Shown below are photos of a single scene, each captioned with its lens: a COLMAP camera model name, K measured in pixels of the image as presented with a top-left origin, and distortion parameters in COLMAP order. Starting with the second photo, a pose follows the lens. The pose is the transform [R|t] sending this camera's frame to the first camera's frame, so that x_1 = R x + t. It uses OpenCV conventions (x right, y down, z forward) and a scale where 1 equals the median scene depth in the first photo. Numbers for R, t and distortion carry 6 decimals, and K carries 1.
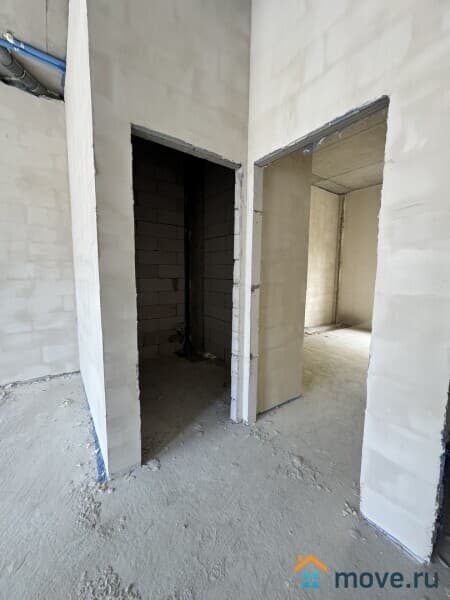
lens RADIAL K [[239.4, 0, 225.5], [0, 239.4, 300.1], [0, 0, 1]] dist [-0.003770, 0.000831]
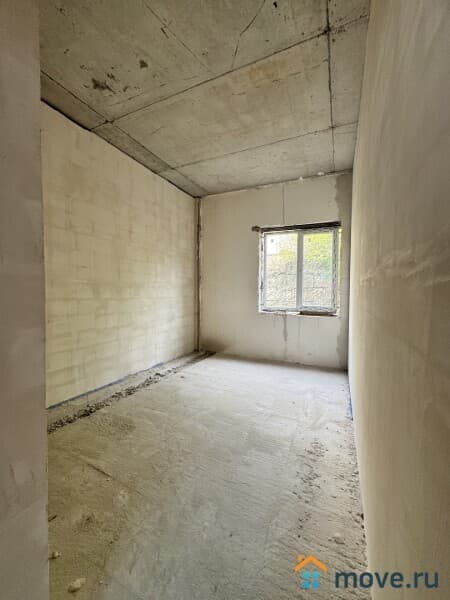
lens RADIAL K [[239.4, 0, 225.3], [0, 239.4, 299.5], [0, 0, 1]] dist [-0.003770, 0.000831]
pose [[0.876260, -0.019498, 0.481443, 0.150871], [0.055028, 0.996693, -0.059791, -0.025349], [-0.478685, 0.078885, 0.874436, 0.227338]]
